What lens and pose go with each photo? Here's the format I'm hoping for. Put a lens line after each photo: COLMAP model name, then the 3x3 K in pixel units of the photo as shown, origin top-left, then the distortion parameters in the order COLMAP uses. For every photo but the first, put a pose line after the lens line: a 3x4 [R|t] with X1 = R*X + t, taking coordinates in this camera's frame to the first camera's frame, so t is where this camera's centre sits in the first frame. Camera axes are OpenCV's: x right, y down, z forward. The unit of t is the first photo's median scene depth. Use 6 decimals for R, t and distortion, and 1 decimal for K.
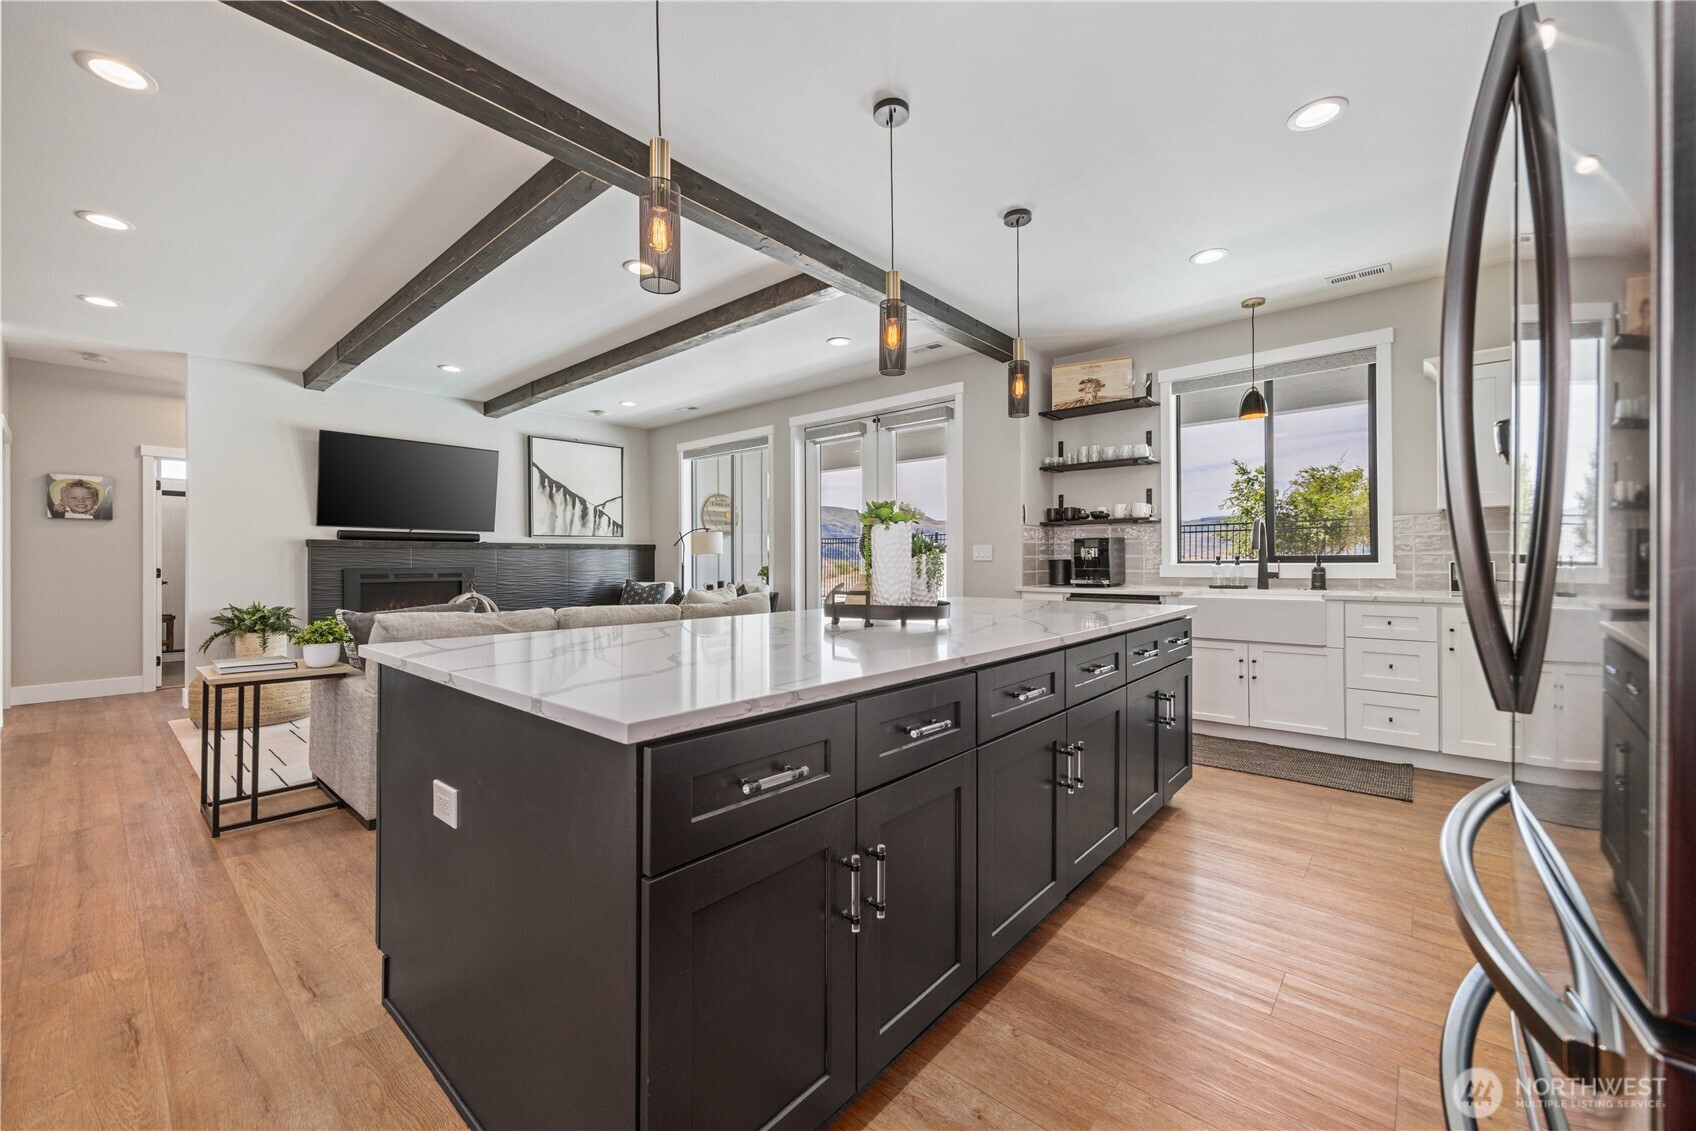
lens RADIAL K [[666.3, 0, 836.9], [0, 666.3, 564.7], [0, 0, 1]] dist [-0.000804, -0.000106]
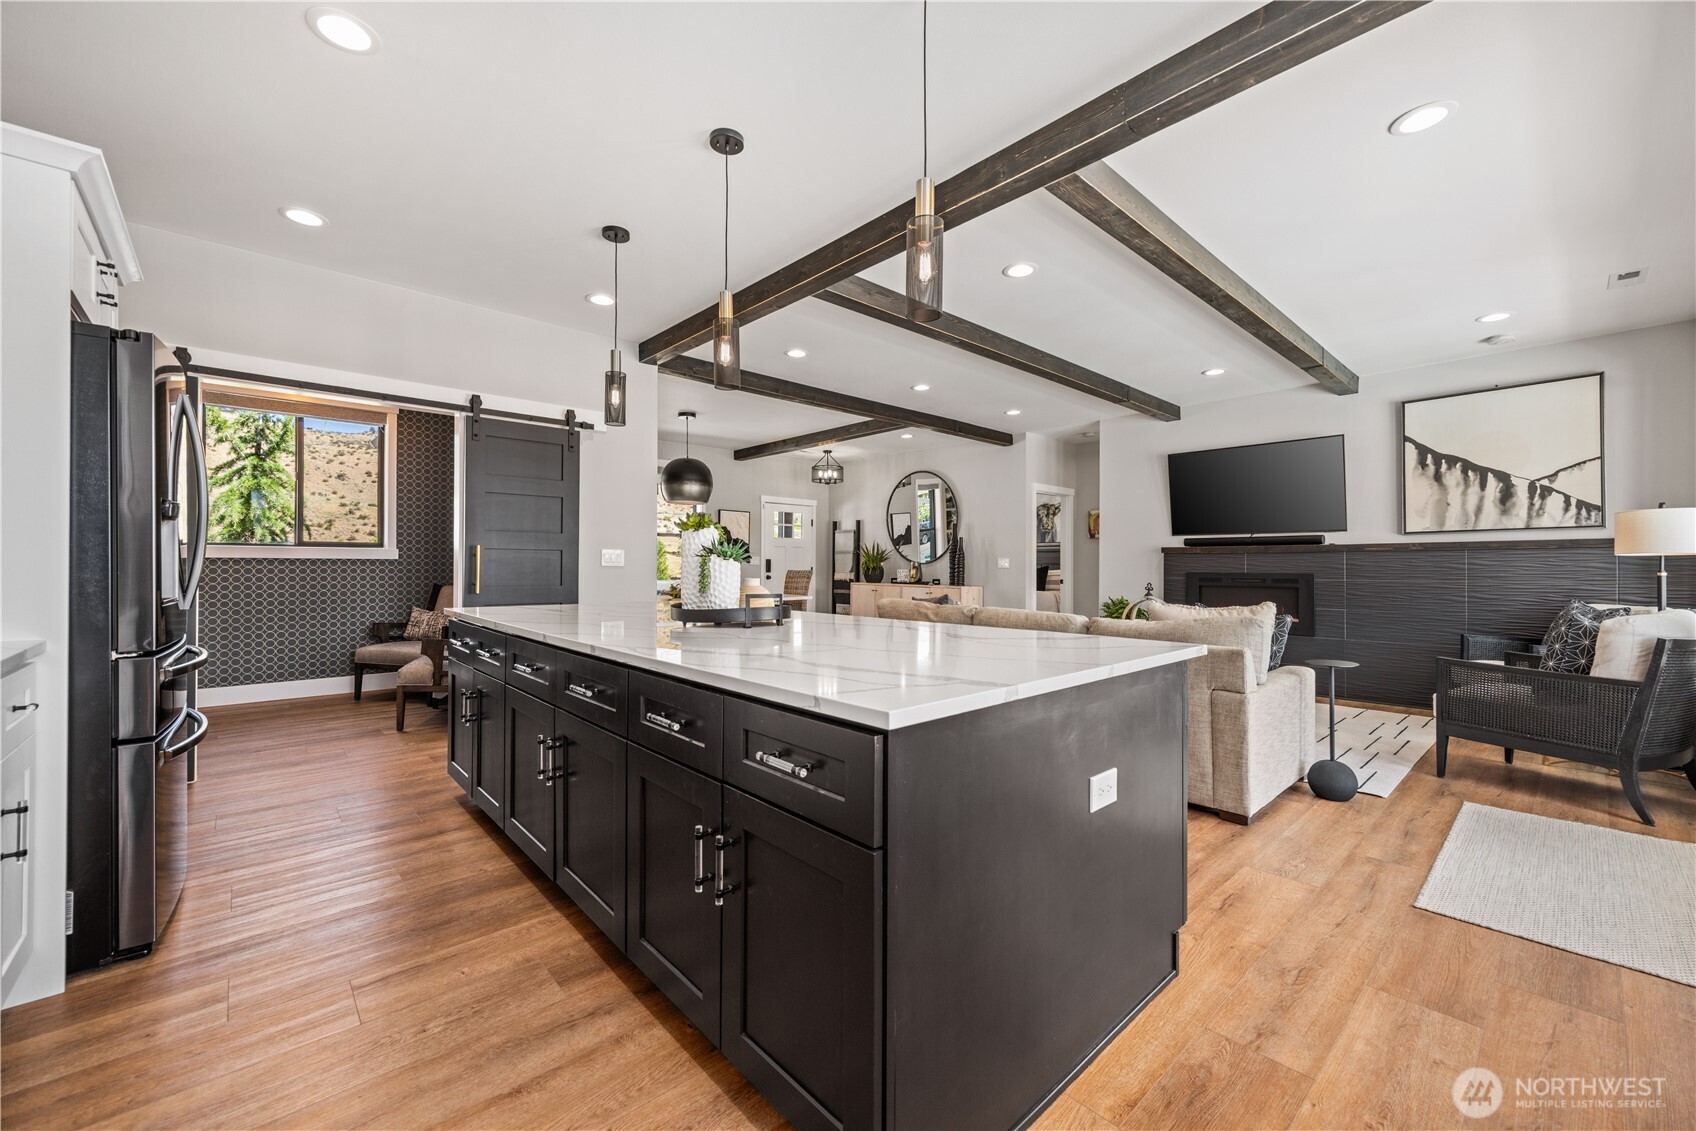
lens RADIAL K [[667.4, 0, 835.5], [0, 667.4, 570.7], [0, 0, 1]] dist [0.006209, -0.000026]
pose [[-0.118930, 0.010136, -0.992851, 0.478284], [-0.007671, 0.999909, 0.011127, -0.004992], [0.992873, 0.008939, -0.118841, 0.557390]]
